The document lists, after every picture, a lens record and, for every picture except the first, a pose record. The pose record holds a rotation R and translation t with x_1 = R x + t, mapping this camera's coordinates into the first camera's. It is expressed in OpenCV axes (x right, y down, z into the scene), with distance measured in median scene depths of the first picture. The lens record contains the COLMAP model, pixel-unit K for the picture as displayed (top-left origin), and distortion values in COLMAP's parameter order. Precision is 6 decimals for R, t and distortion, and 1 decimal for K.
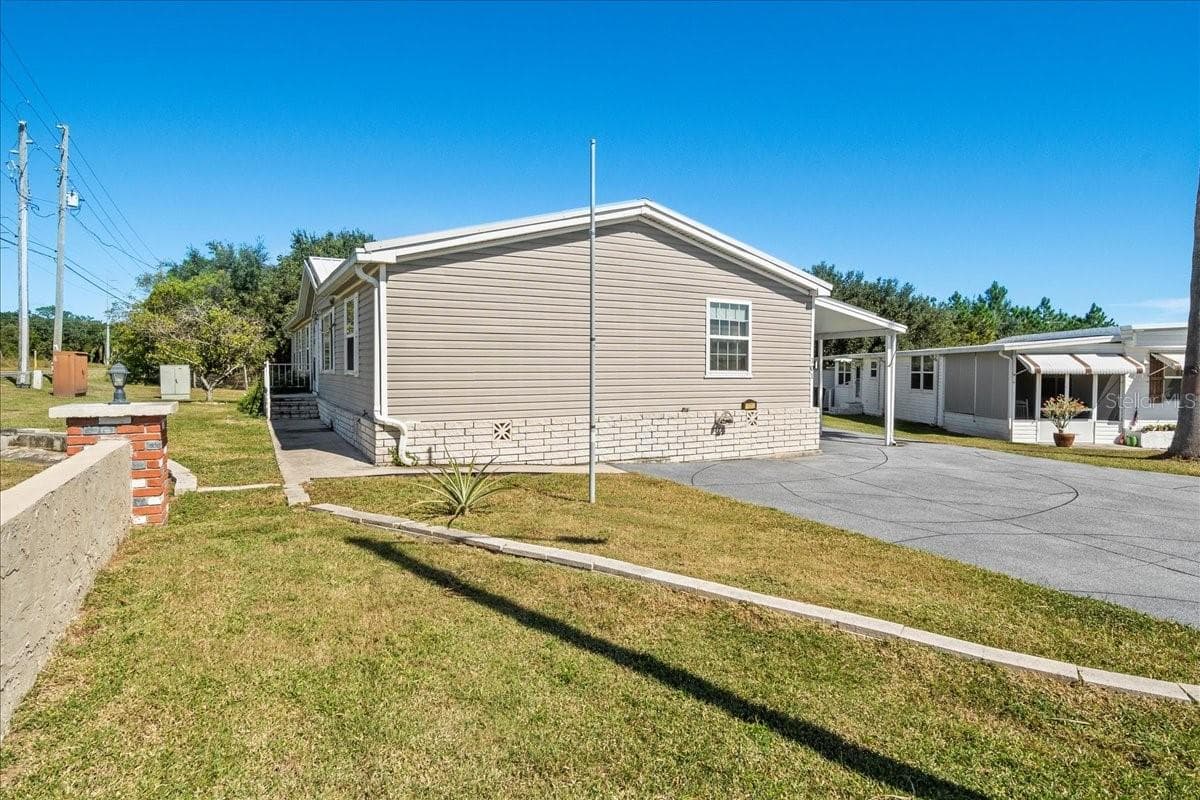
lens RADIAL K [[652.4, 0, 619.1], [0, 652.4, 400.7], [0, 0, 1]] dist [-0.002085, -0.000068]
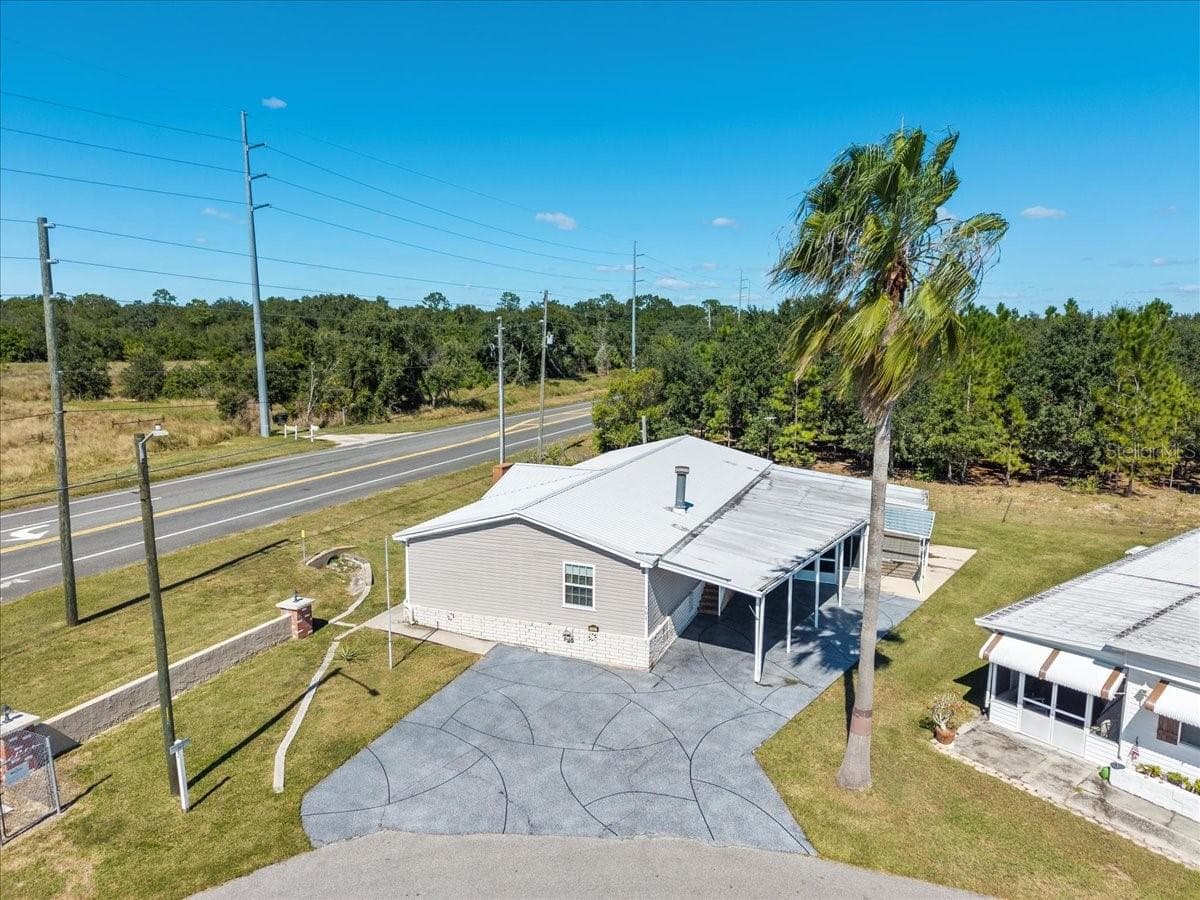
lens RADIAL K [[799.9, 0, 600.0], [0, 799.9, 450.0], [0, 0, 1]] dist [0.026418, -0.020110]
pose [[0.624457, 0.110830, -0.773156, 1.719618], [-0.036170, 0.992923, 0.113120, -0.664716], [0.780221, -0.042674, 0.624046, -0.192722]]
